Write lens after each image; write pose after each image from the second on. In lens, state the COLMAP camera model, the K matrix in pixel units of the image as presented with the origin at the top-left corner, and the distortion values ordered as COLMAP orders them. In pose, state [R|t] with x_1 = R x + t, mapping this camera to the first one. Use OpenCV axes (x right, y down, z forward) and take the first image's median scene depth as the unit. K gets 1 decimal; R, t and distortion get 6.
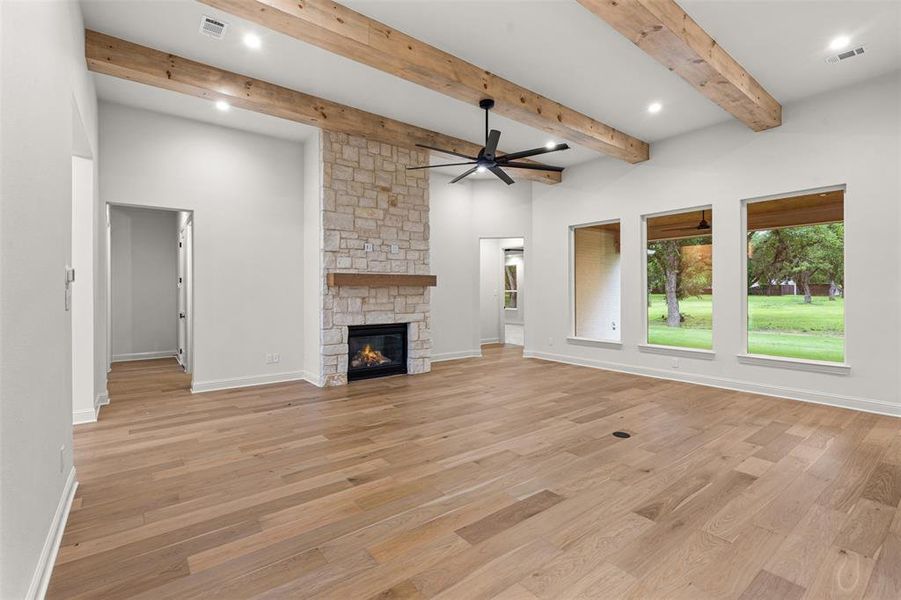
lens RADIAL K [[410.0, 0, 449.7], [0, 410.0, 301.8], [0, 0, 1]] dist [-0.003972, 0.000059]
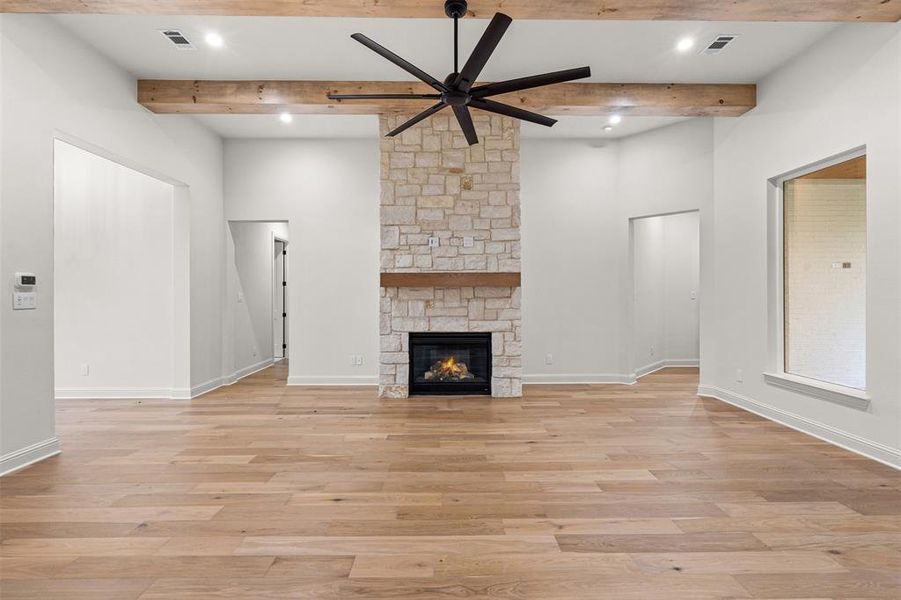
lens RADIAL K [[409.9, 0, 450.5], [0, 409.9, 300.0], [0, 0, 1]] dist [-0.000887, 0.000193]
pose [[0.797691, 0.008967, -0.603000, 0.357152], [-0.014280, 0.999890, -0.004022, -0.008469], [0.602898, 0.011819, 0.797731, 0.348432]]
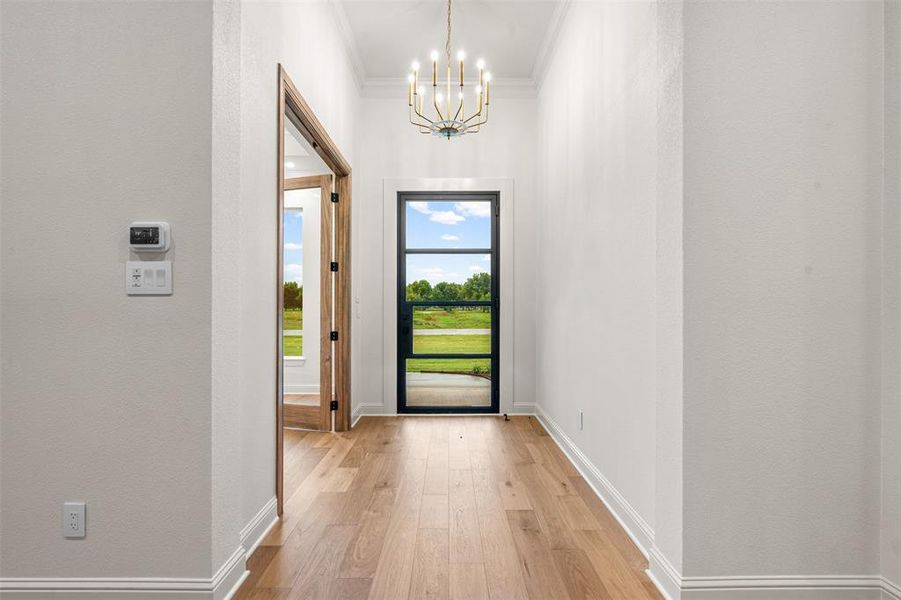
lens RADIAL K [[410.0, 0, 449.7], [0, 410.0, 301.8], [0, 0, 1]] dist [-0.003972, 0.000059]
pose [[-0.611992, -0.006268, -0.790839, -0.320082], [-0.017025, 0.999841, 0.005250, 0.009047], [0.790681, 0.016677, -0.612002, 0.757520]]
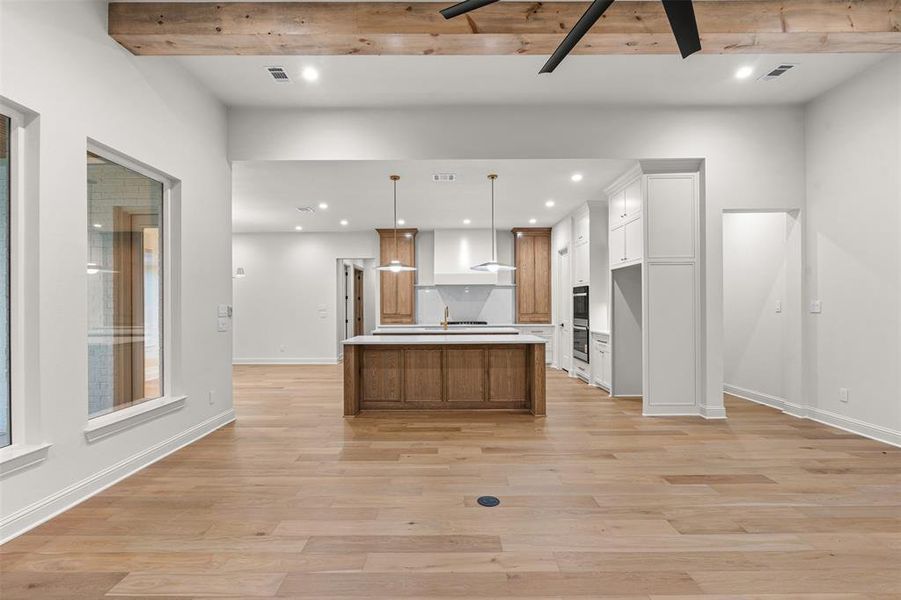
lens RADIAL K [[410.5, 0, 444.8], [0, 410.5, 305.5], [0, 0, 1]] dist [-0.001700, 0.000370]
pose [[-0.787384, 0.010074, 0.616380, 0.014874], [0.024453, 0.999590, 0.014900, -0.024430], [-0.615977, 0.026804, -0.787308, 1.033513]]
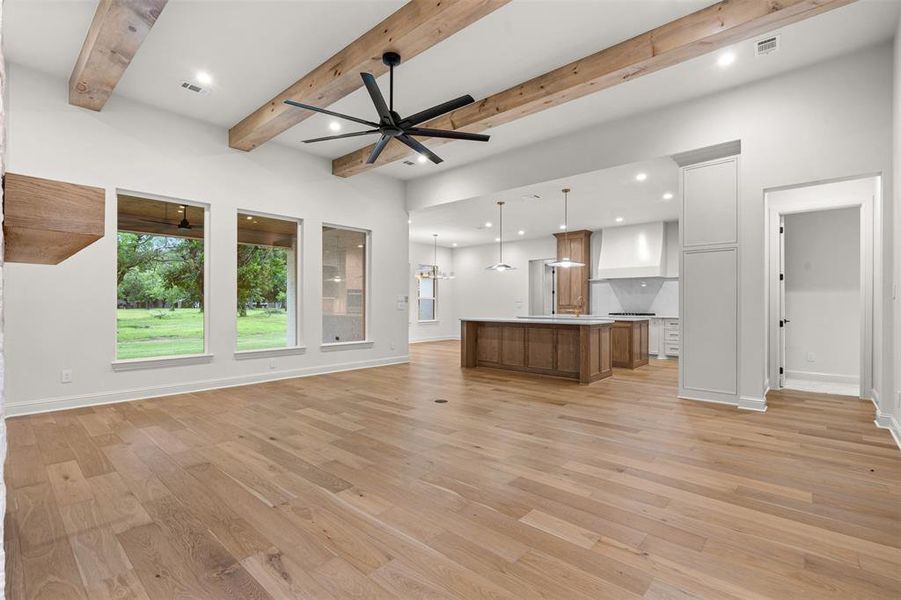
lens RADIAL K [[408.4, 0, 451.3], [0, 408.4, 306.5], [0, 0, 1]] dist [-0.002506, -0.000127]
pose [[-0.185935, -0.000917, 0.982562, -0.552779], [0.022616, 0.999731, 0.005213, 0.011786], [-0.982302, 0.023191, -0.185865, 0.768175]]
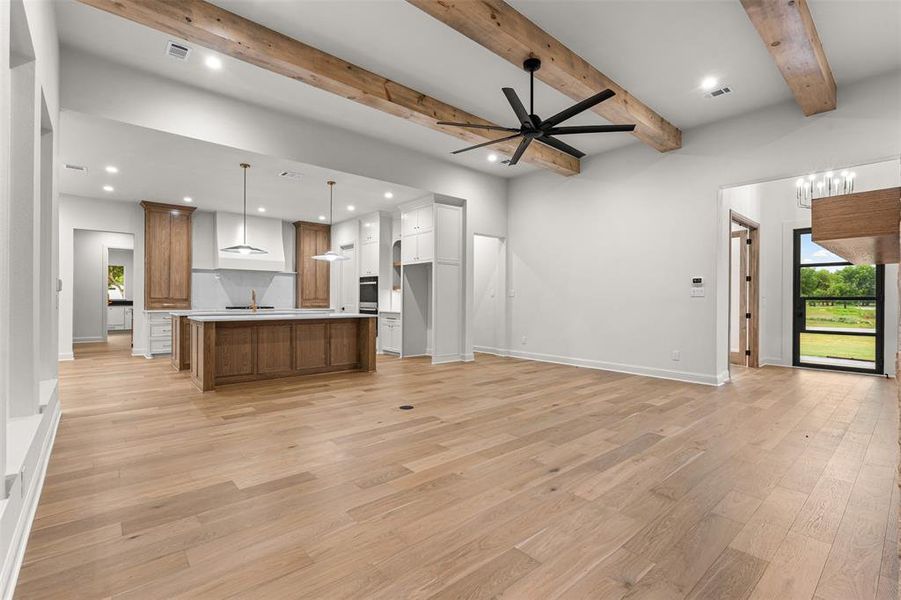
lens RADIAL K [[410.0, 0, 449.7], [0, 410.0, 301.8], [0, 0, 1]] dist [-0.003972, 0.000059]
pose [[-0.998465, -0.000832, -0.055373, 0.231376], [-0.002526, 0.999531, 0.030530, -0.006466], [0.055321, 0.030623, -0.997999, 1.379193]]
